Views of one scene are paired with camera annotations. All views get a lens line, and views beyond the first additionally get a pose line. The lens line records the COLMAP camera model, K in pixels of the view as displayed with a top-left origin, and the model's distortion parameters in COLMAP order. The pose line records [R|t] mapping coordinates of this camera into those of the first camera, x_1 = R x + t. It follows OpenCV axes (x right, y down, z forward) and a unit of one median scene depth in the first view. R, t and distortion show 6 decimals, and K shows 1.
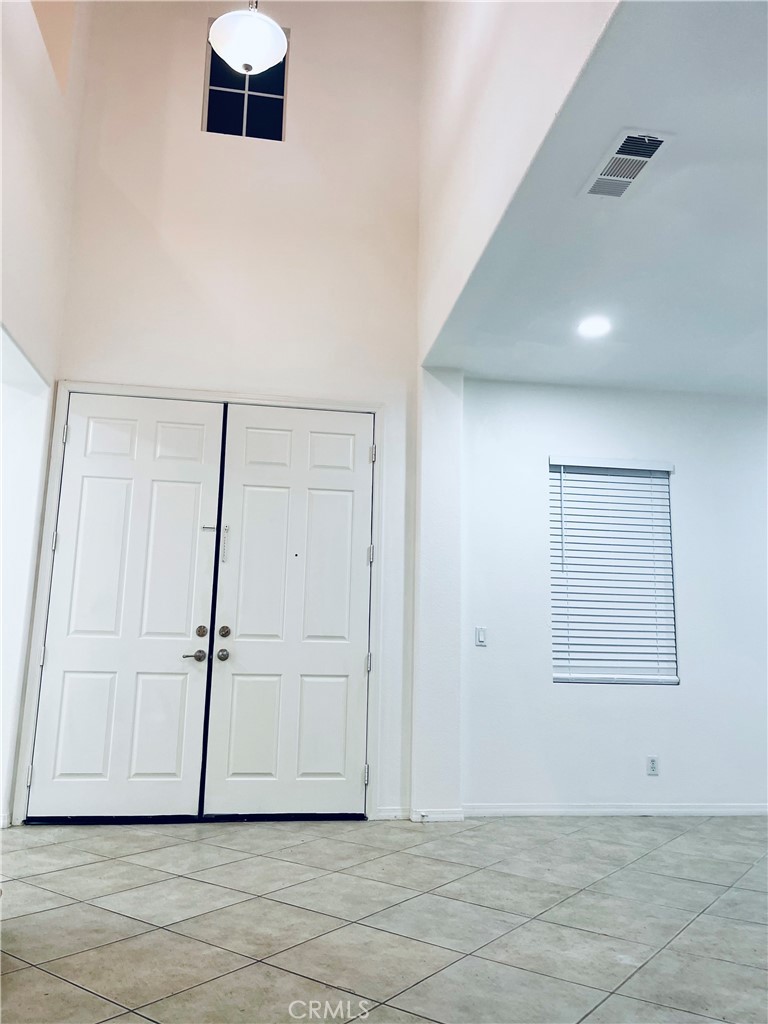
lens RADIAL K [[775.0, 0, 381.6], [0, 775.0, 520.6], [0, 0, 1]] dist [0.053966, -0.072200]
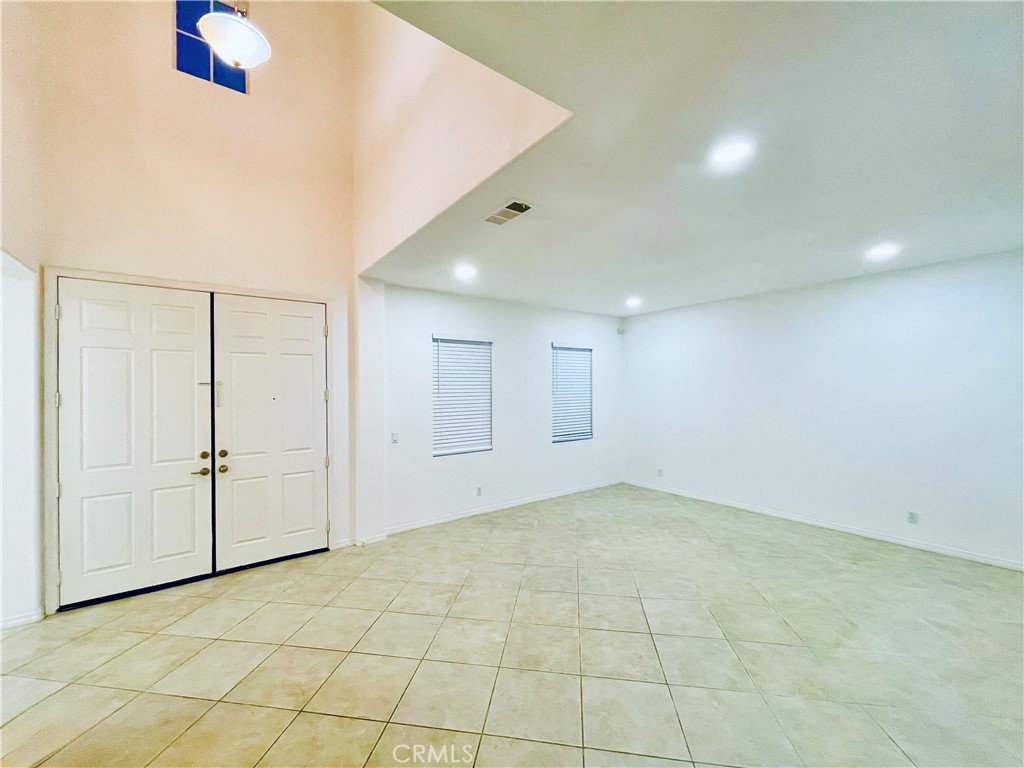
lens RADIAL K [[412.7, 0, 506.6], [0, 412.7, 387.7], [0, 0, 1]] dist [-0.000537, 0.000899]
pose [[0.888044, -0.028614, 0.458867, -0.079454], [-0.055968, 0.983910, 0.169670, -0.147236], [-0.456339, -0.176356, 0.872155, 0.086286]]
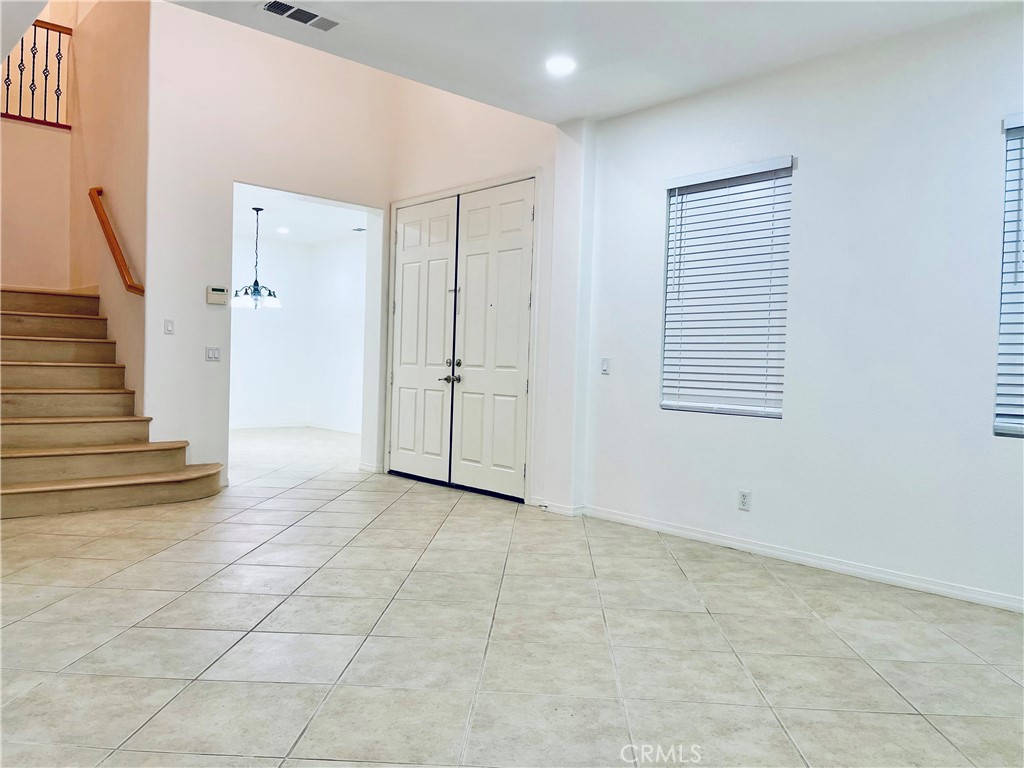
lens RADIAL K [[775.0, 0, 508.7], [0, 775.0, 387.2], [0, 0, 1]] dist [0.053966, -0.072200]
pose [[0.547644, 0.021076, -0.836446, 1.048427], [0.131793, 0.985031, 0.111109, 0.041269], [0.826266, -0.171086, 0.536669, 0.308651]]
